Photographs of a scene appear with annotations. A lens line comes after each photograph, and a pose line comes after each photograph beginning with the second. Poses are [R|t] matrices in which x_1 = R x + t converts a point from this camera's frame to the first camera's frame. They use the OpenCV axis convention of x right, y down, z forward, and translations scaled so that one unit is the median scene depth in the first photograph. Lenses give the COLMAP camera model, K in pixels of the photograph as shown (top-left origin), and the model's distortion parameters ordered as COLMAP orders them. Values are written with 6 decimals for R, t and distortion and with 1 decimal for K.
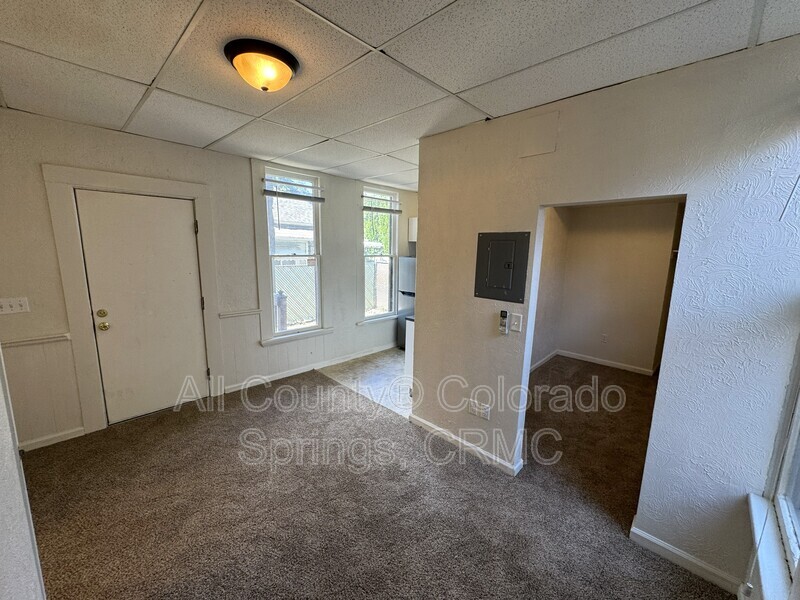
lens RADIAL K [[320.8, 0, 400.8], [0, 320.8, 302.9], [0, 0, 1]] dist [0.002896, 0.000450]
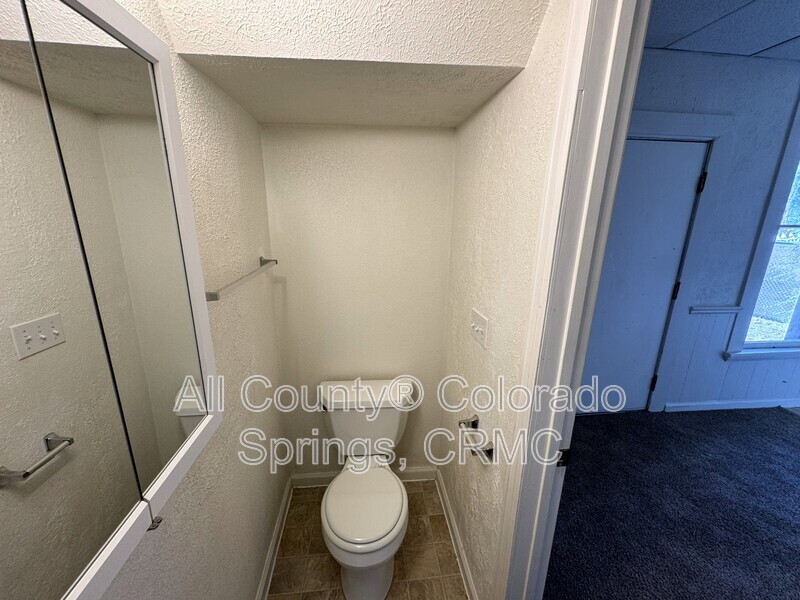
lens RADIAL K [[320.8, 0, 398.3], [0, 320.8, 302.2], [0, 0, 1]] dist [0.002896, 0.000450]
pose [[0.767746, 0.155303, -0.621648, -0.559484], [-0.107983, 0.987666, 0.113382, 0.011675], [0.631589, -0.019921, 0.775047, 0.026666]]
